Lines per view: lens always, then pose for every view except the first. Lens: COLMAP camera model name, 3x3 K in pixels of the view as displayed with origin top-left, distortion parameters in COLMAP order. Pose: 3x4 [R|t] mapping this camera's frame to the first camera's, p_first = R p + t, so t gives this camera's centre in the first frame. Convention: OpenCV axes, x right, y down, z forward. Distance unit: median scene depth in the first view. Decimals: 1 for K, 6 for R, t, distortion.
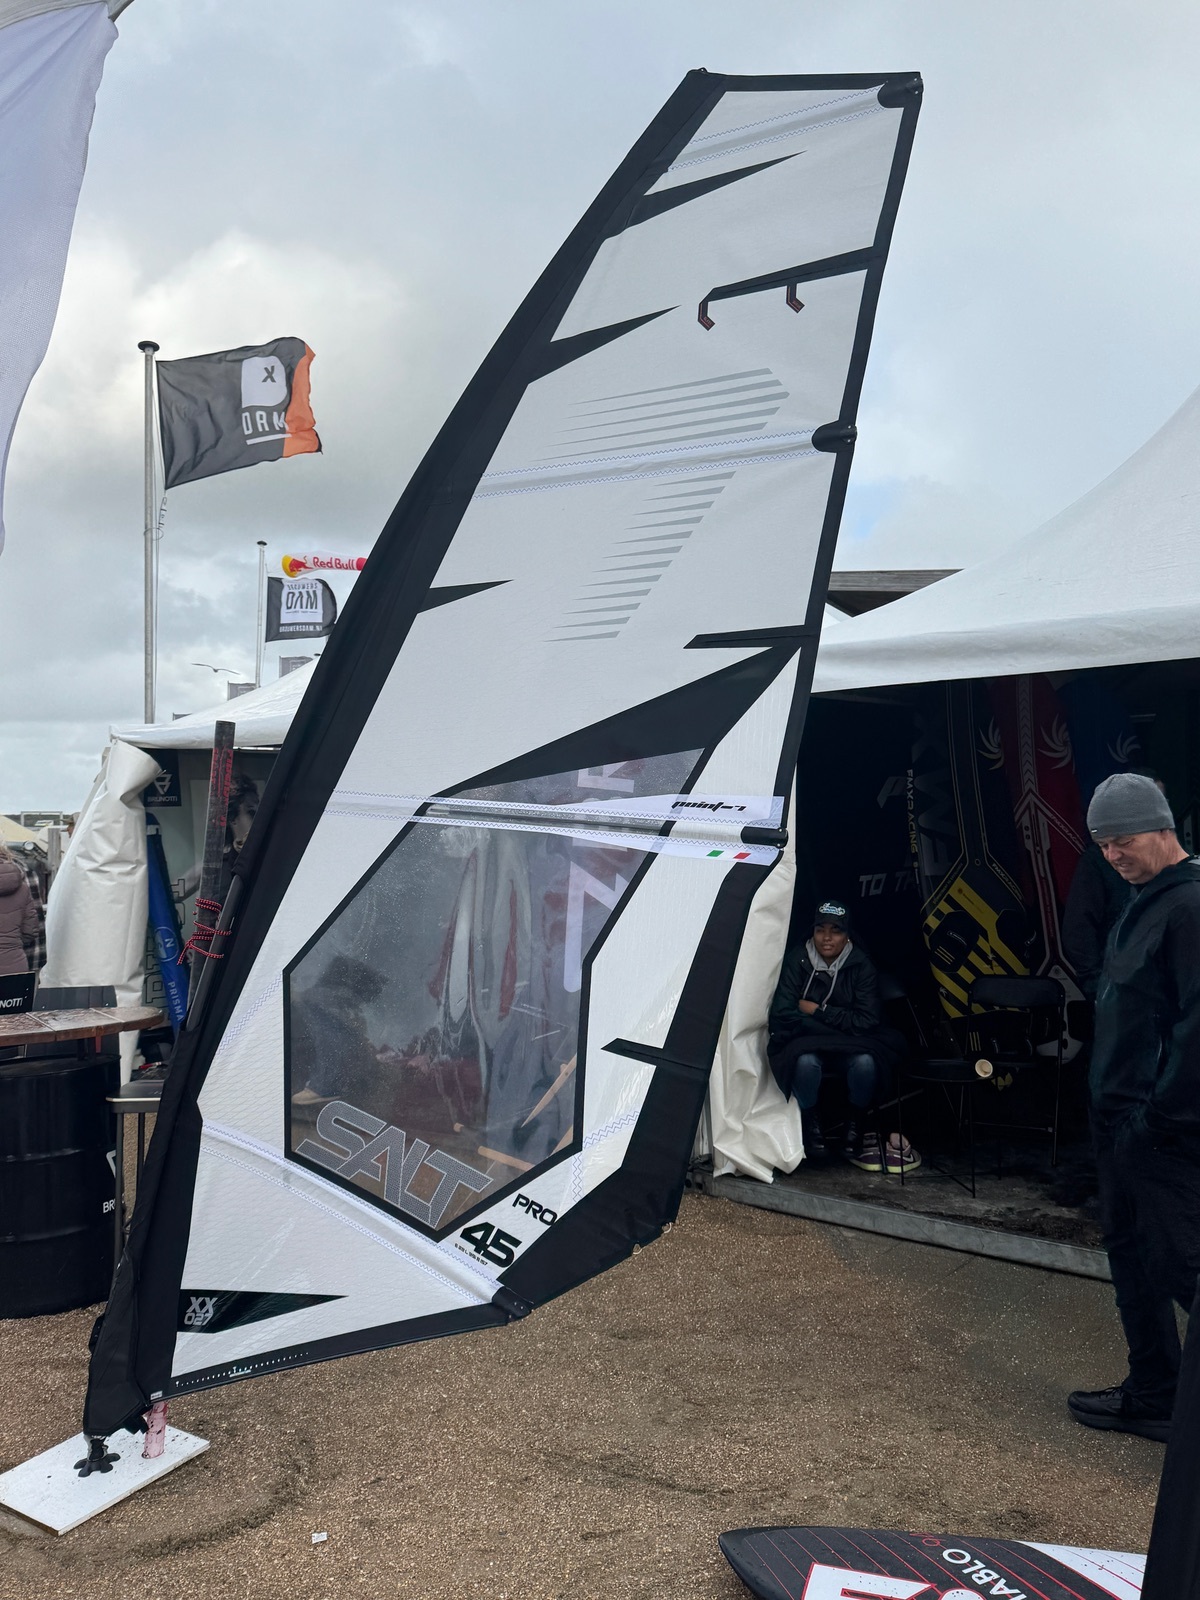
lens RADIAL K [[1254.2, 0, 598.0], [0, 1254.2, 790.6], [0, 0, 1]] dist [0.005706, 0.002903]
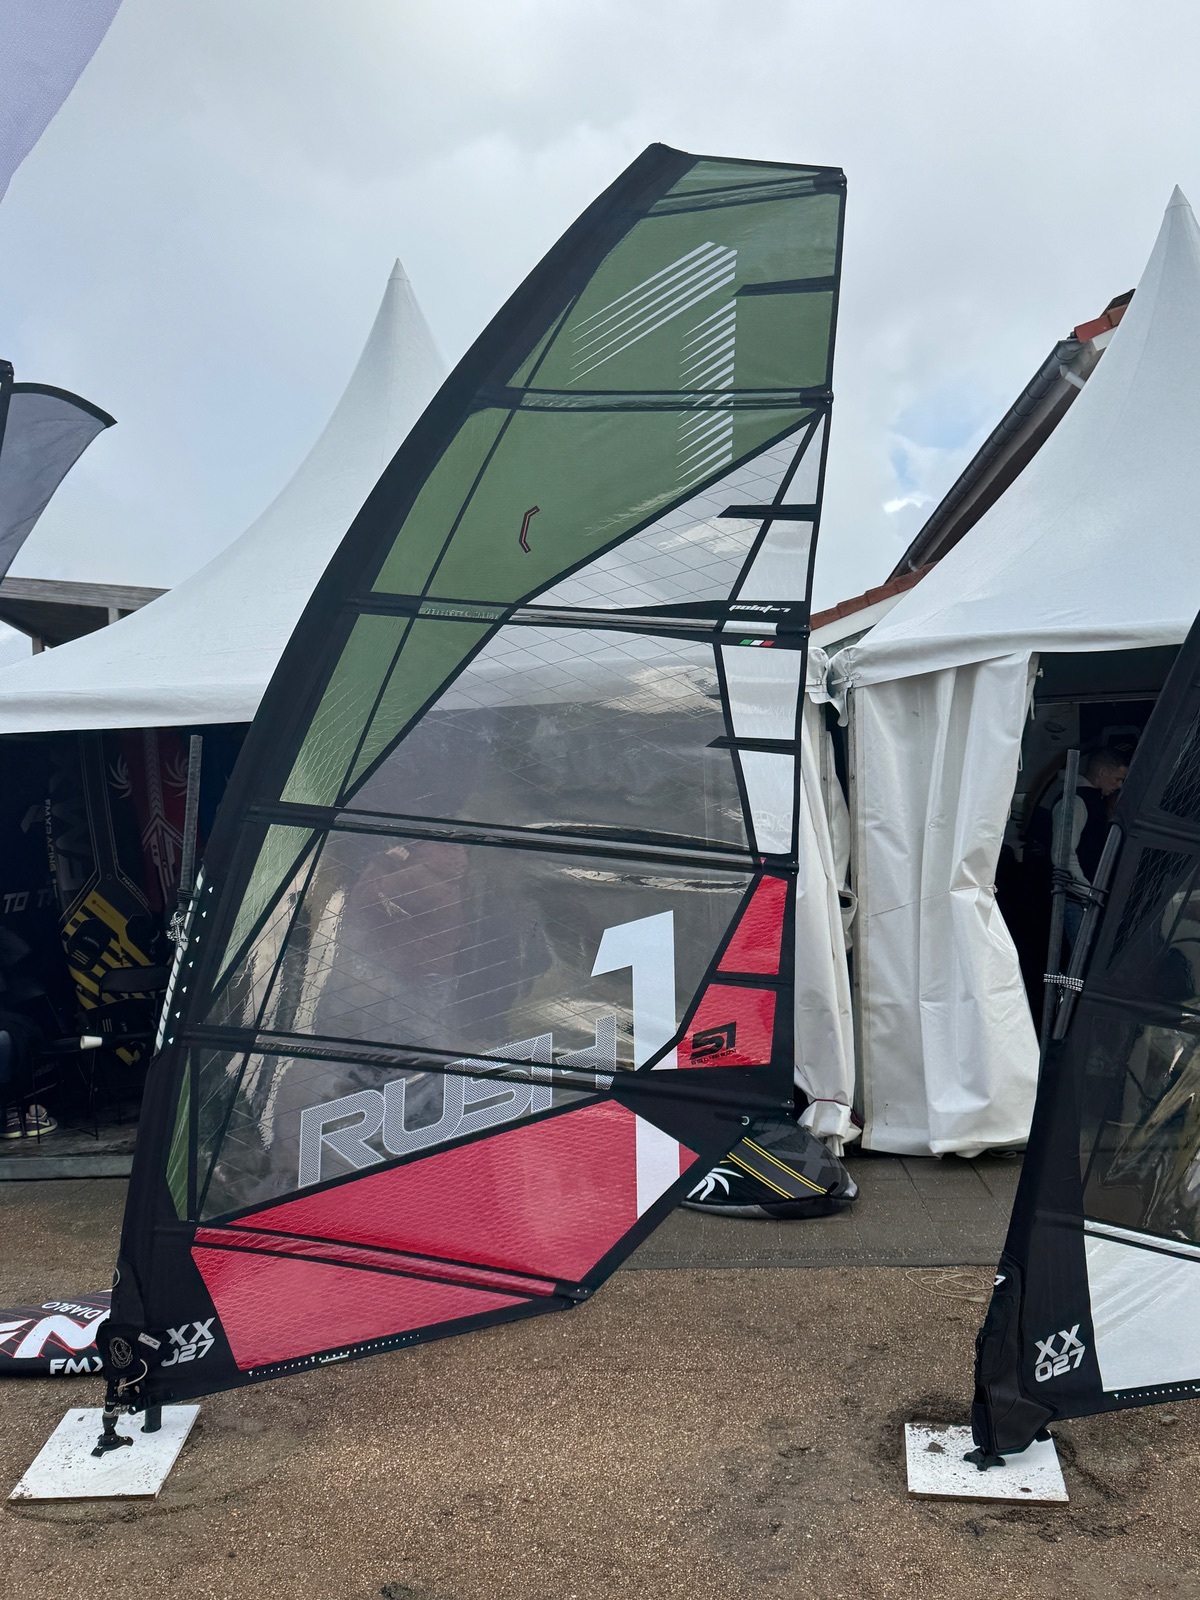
lens RADIAL K [[1385.5, 0, 596.8], [0, 1385.5, 785.5], [0, 0, 1]] dist [0.005720, 0.014641]
pose [[0.829134, -0.010774, 0.558946, -0.047396], [0.021271, 0.999698, -0.012284, -0.003255], [-0.558645, 0.022075, 0.829113, -0.349591]]
